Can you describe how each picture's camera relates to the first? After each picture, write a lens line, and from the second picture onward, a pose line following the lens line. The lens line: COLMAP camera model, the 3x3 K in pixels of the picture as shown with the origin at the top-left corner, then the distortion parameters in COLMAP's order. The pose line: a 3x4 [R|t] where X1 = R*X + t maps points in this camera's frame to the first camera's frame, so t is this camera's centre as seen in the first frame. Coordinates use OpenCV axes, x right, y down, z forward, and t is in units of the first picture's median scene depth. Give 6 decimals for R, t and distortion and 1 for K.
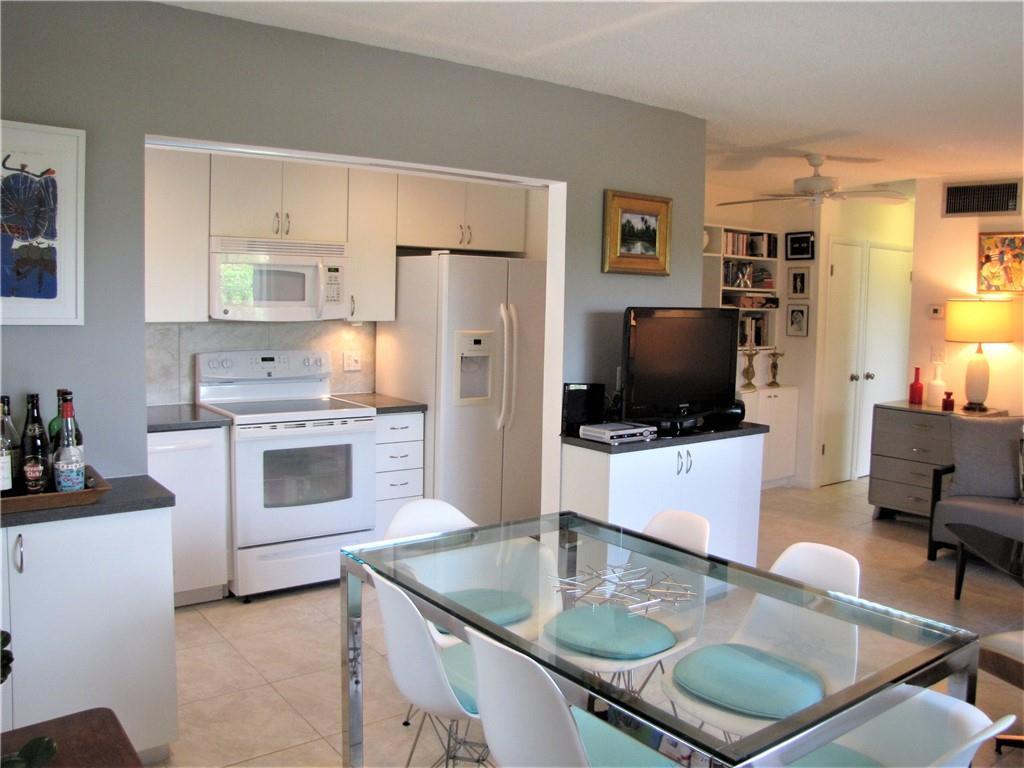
lens RADIAL K [[866.7, 0, 534.6], [0, 866.7, 364.2], [0, 0, 1]] dist [-0.183998, 0.153737]
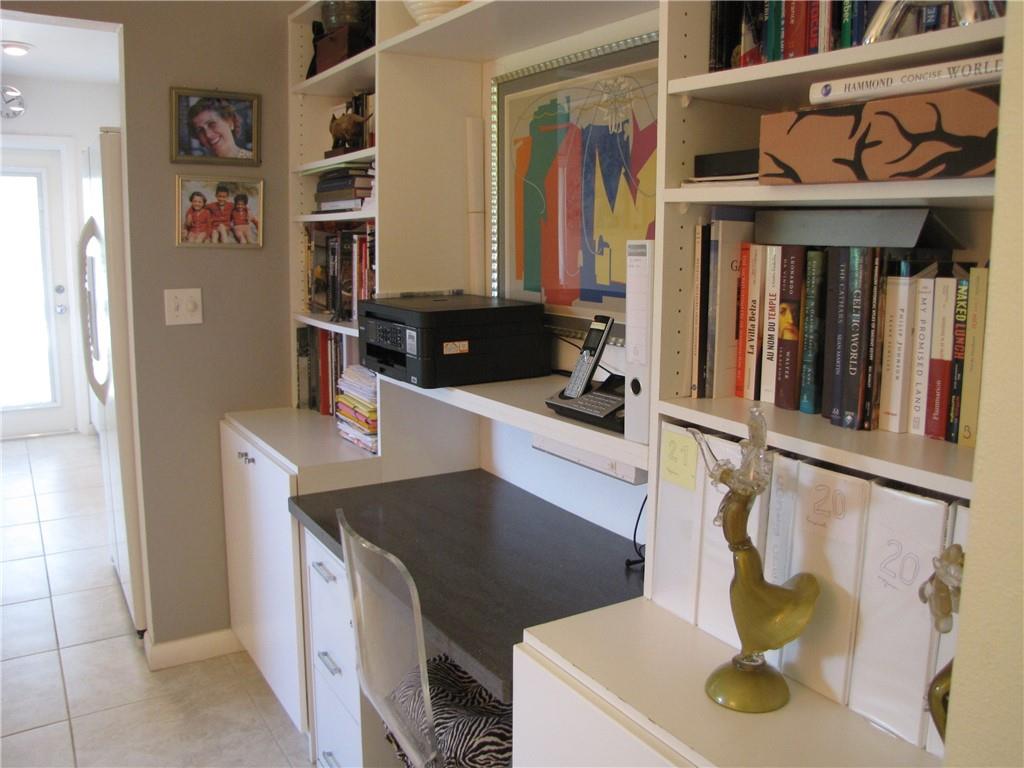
lens RADIAL K [[866.7, 0, 534.6], [0, 866.7, 364.2], [0, 0, 1]] dist [-0.183998, 0.153737]
pose [[-0.093860, 0.122728, -0.987992, 0.642875], [-0.089827, 0.987281, 0.131173, -0.079261], [0.991525, 0.101060, -0.081642, 1.547876]]
